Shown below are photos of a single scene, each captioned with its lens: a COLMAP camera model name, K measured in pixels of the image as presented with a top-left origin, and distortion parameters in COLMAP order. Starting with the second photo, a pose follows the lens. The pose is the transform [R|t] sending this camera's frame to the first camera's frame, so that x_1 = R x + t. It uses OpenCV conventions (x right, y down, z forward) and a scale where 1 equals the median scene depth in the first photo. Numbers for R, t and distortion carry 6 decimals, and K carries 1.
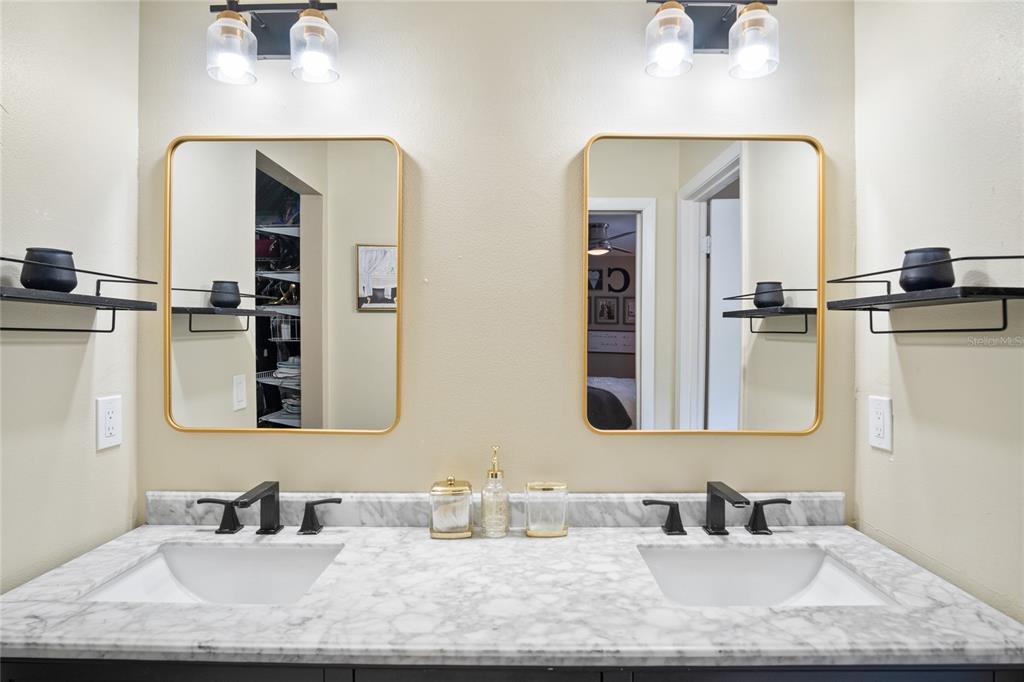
lens RADIAL K [[559.6, 0, 512.0], [0, 559.6, 341.0], [0, 0, 1]] dist [-0.001067, -0.000363]
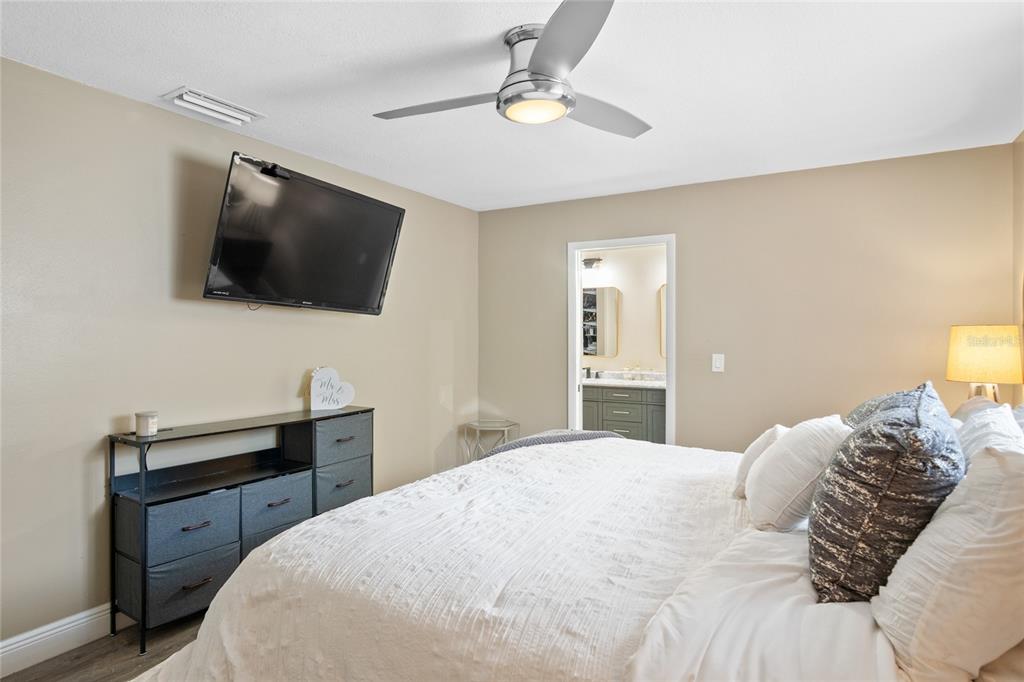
lens RADIAL K [[559.6, 0, 512.0], [0, 559.6, 341.0], [0, 0, 1]] dist [-0.001067, -0.000363]
pose [[0.866990, 0.005085, -0.498300, 0.562373], [-0.002997, 0.999983, 0.004989, 0.013786], [0.498317, -0.002832, 0.866991, -1.414548]]
